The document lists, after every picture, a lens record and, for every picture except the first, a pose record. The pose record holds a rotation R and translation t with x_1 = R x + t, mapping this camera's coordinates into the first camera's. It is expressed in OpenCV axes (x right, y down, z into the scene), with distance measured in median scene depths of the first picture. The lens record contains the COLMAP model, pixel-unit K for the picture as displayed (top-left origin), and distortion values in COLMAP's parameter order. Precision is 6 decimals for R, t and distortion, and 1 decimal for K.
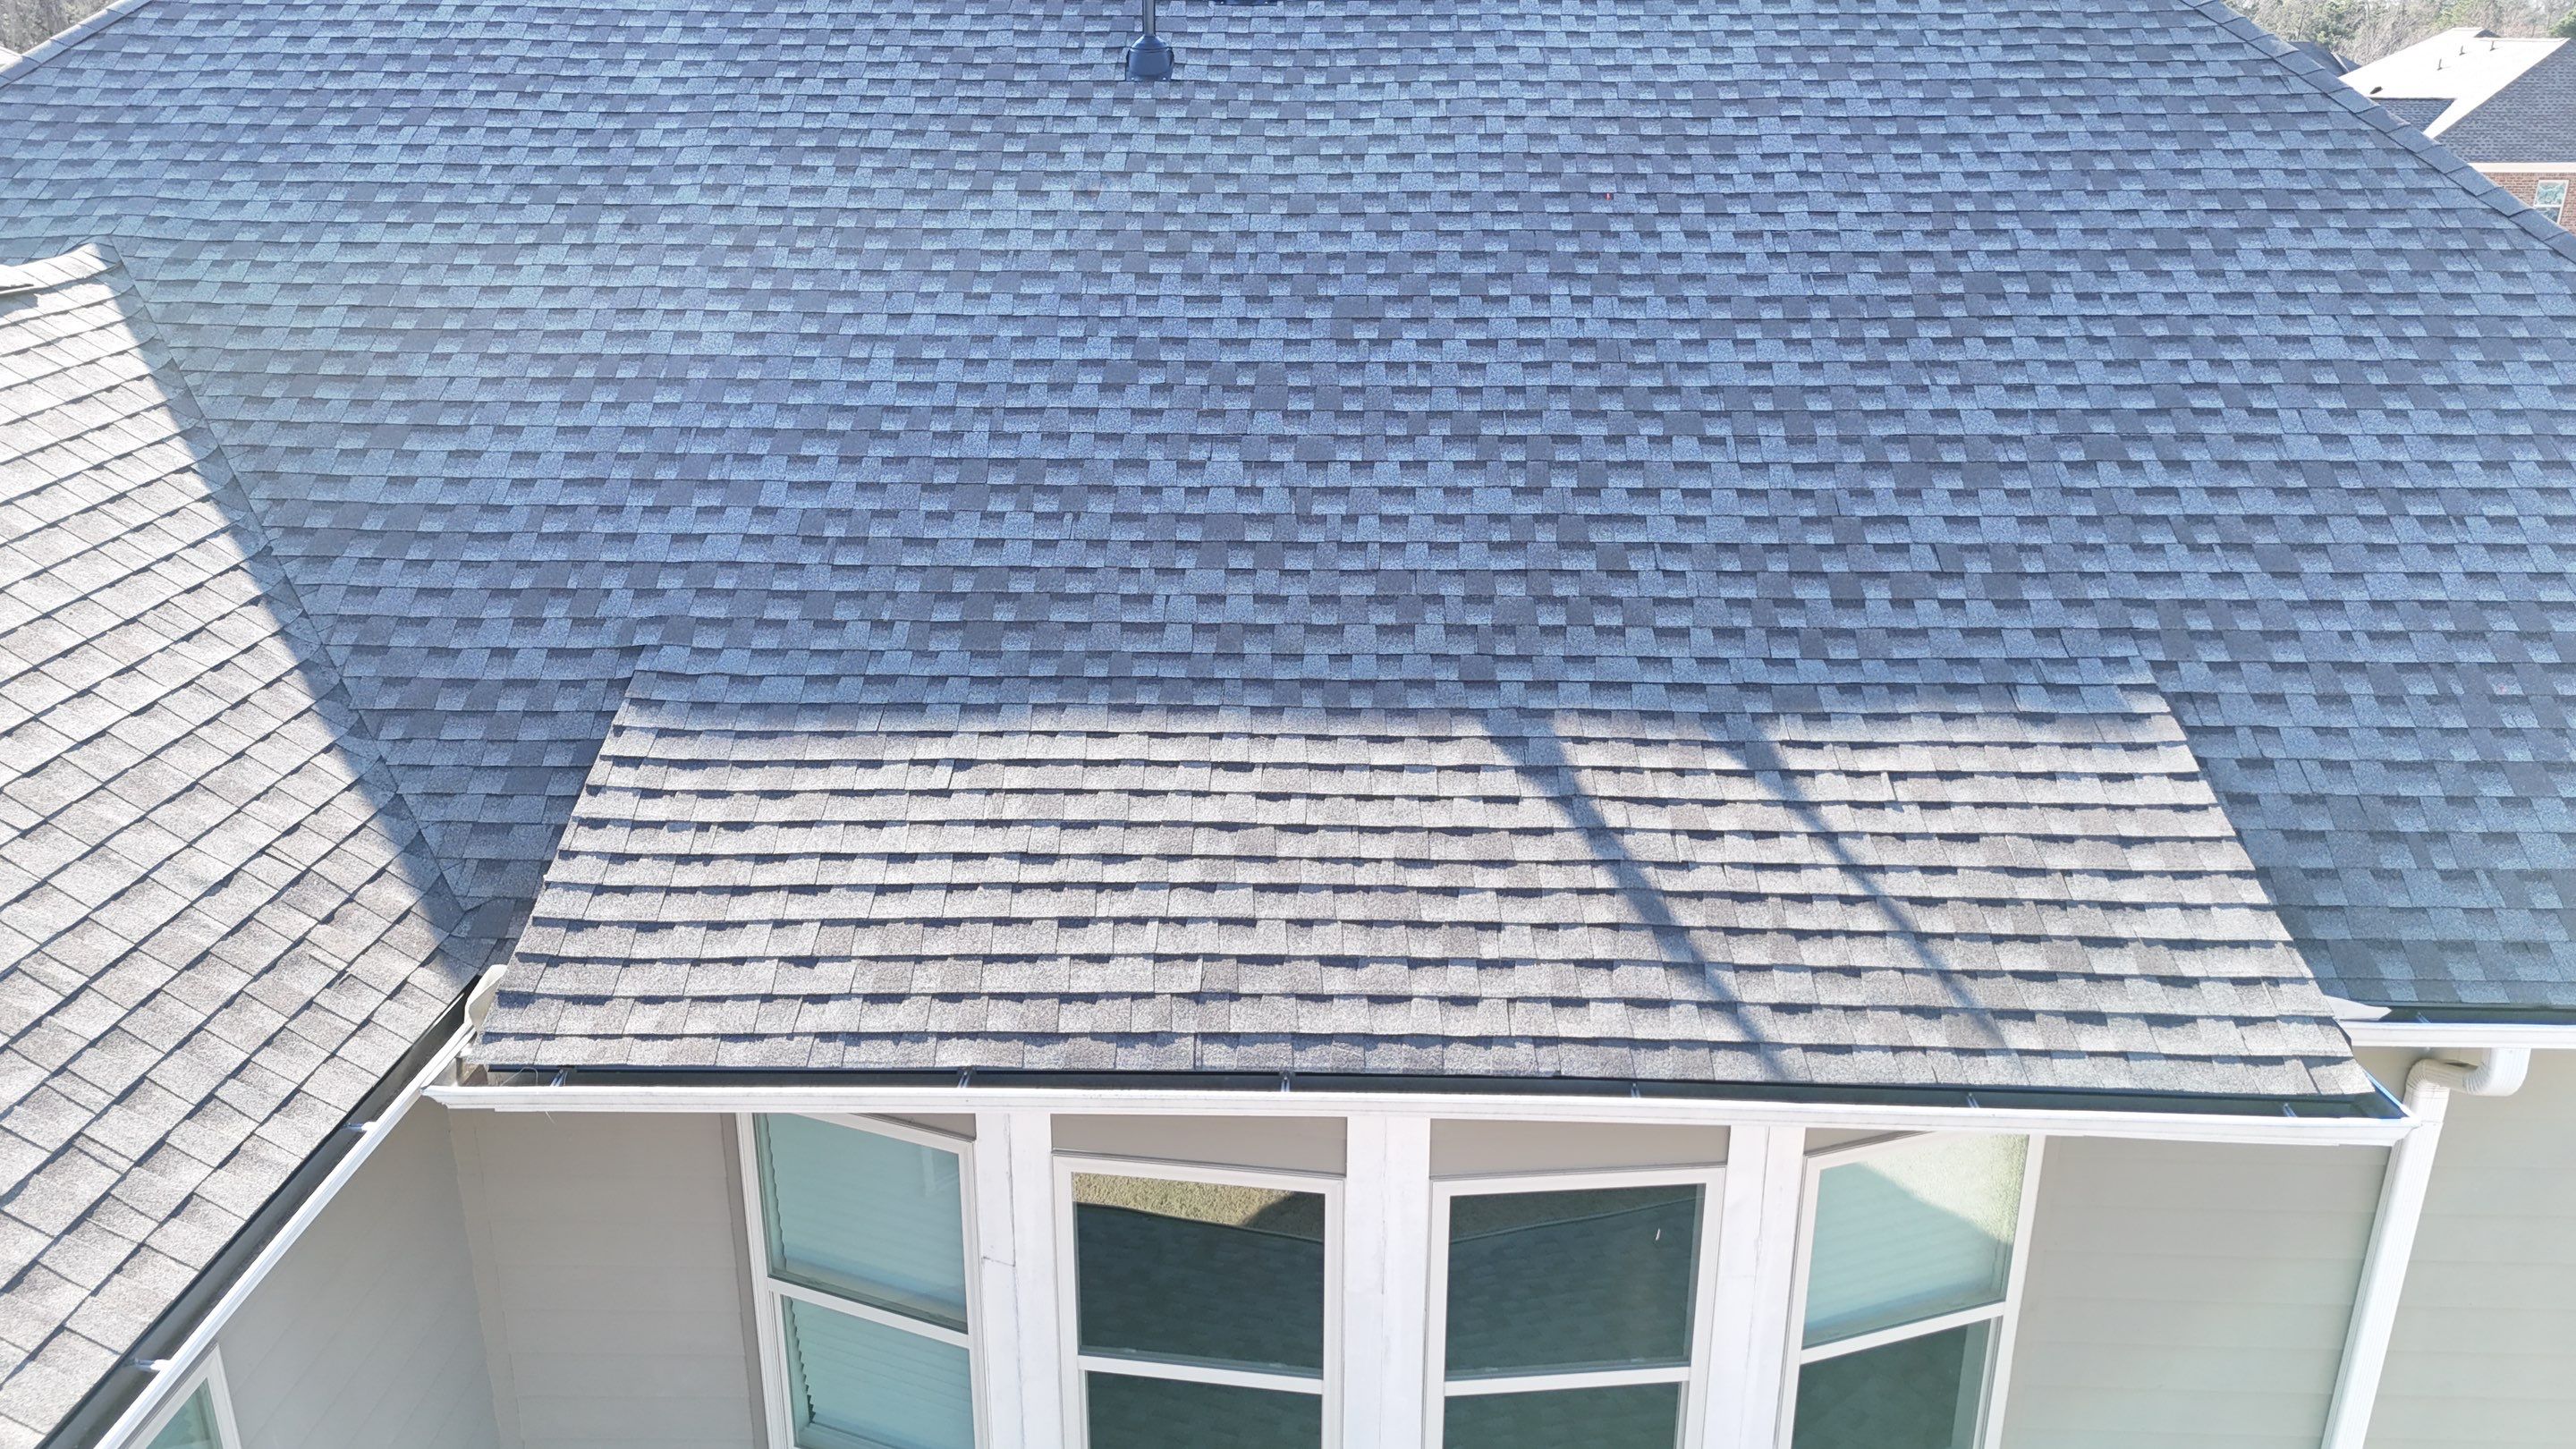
lens RADIAL K [[1881.7, 0, 1293.6], [0, 1881.7, 727.9], [0, 0, 1]] dist [0.088138, -0.091058]
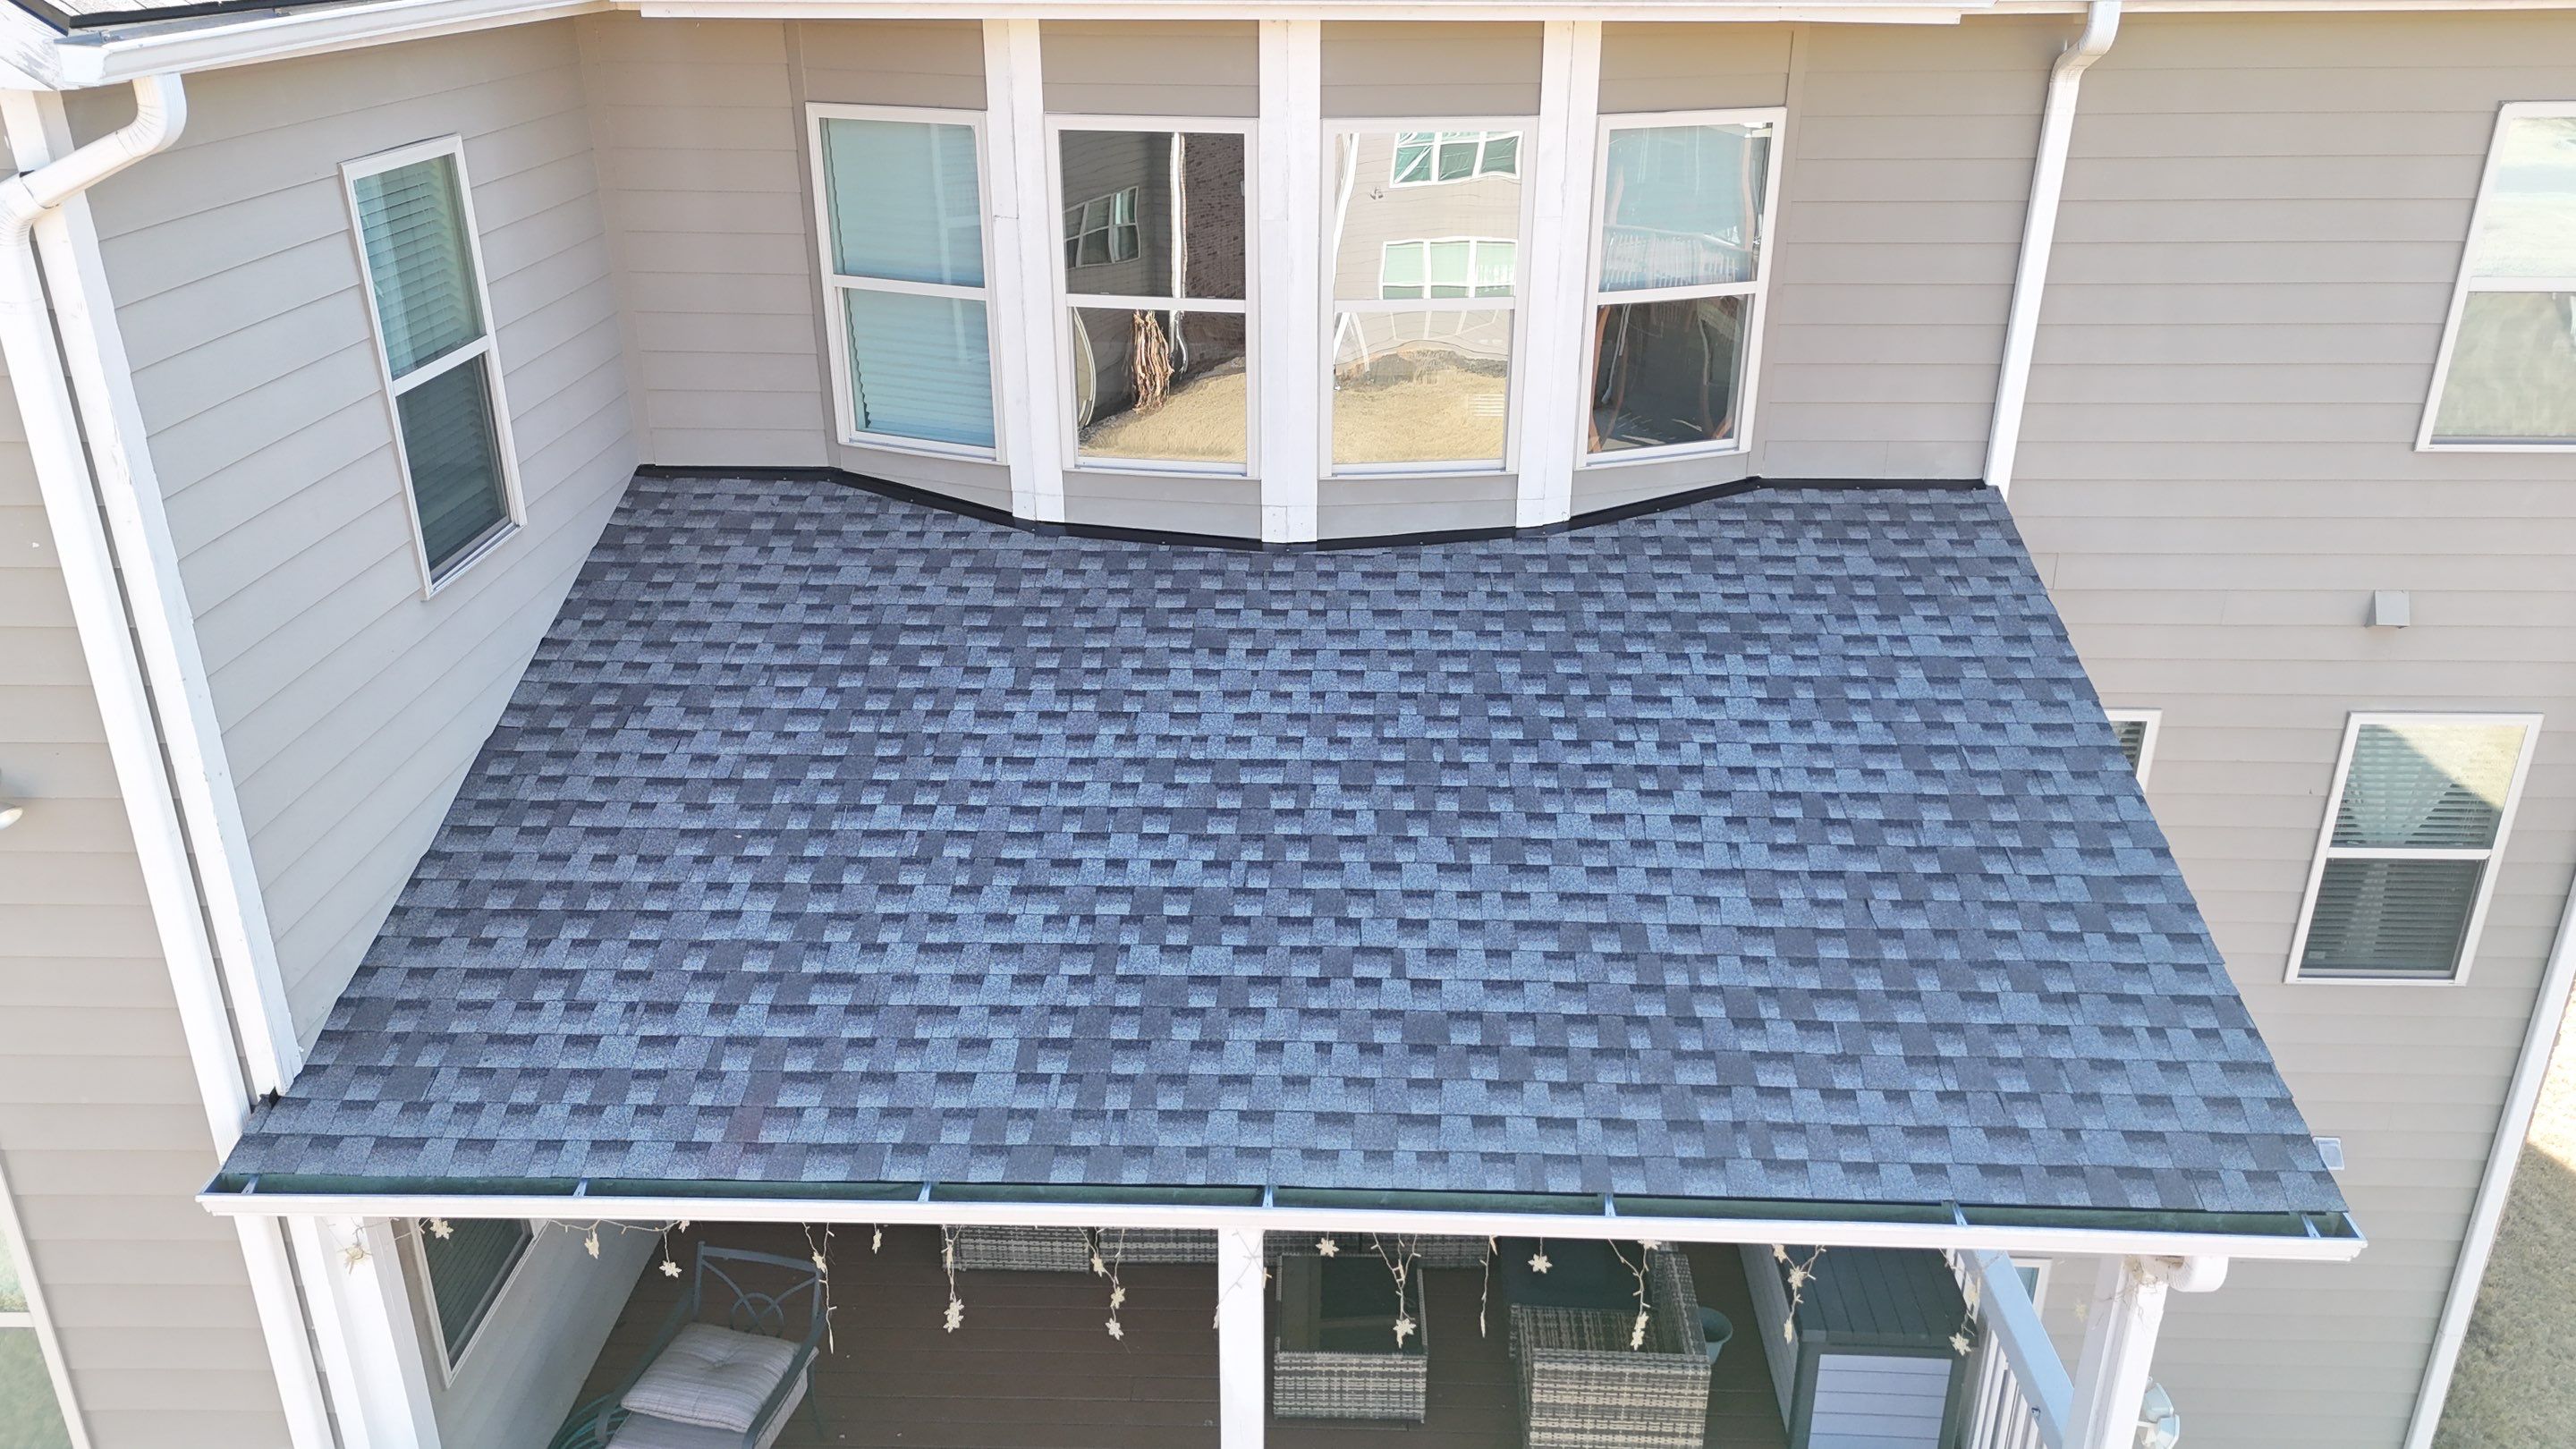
lens RADIAL K [[1881.7, 0, 1300.6], [0, 1881.7, 752.3], [0, 0, 1]] dist [0.088138, -0.091058]
pose [[0.999998, -0.000803, 0.001965, 0.044013], [0.000658, 0.997368, 0.072502, 0.474172], [-0.002018, -0.072500, 0.997366, -0.314950]]
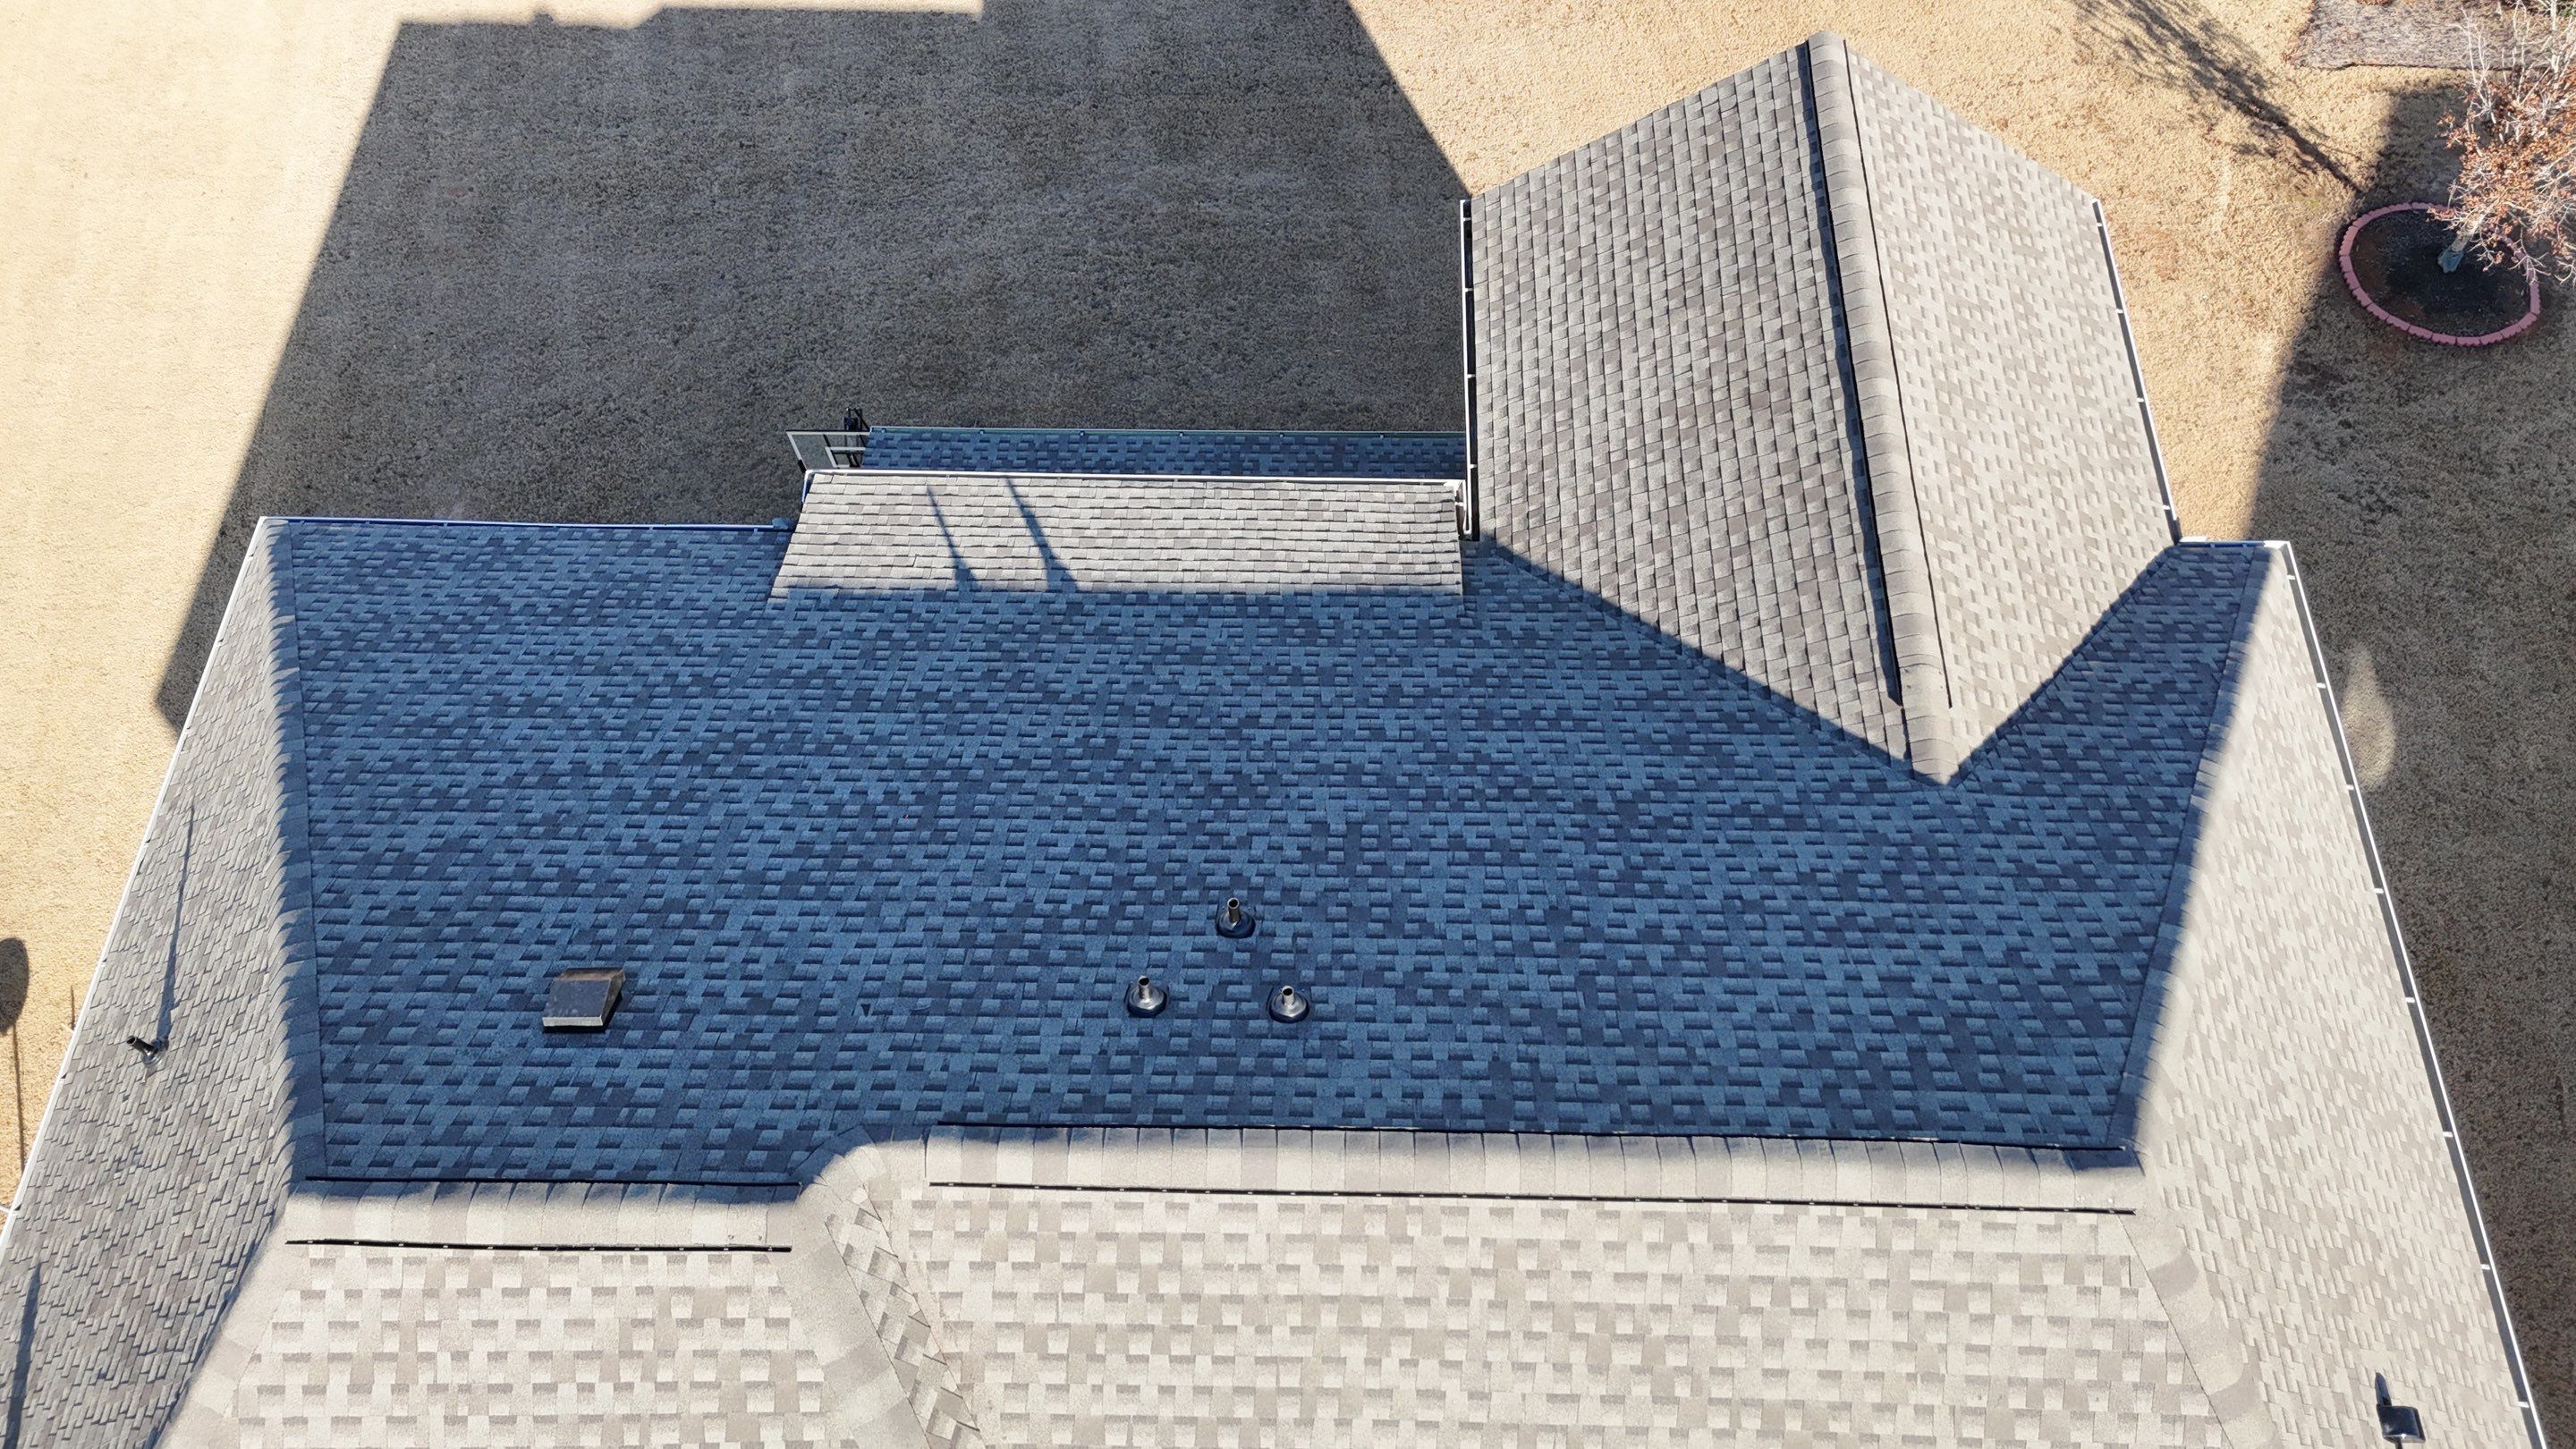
lens RADIAL K [[1881.7, 0, 1288.8], [0, 1881.7, 714.1], [0, 0, 1]] dist [0.088138, -0.091058]
pose [[-0.999940, 0.003703, 0.010270, -0.152429], [0.010735, 0.162419, 0.986663, -1.928609], [0.001985, 0.986715, -0.162449, 1.331902]]
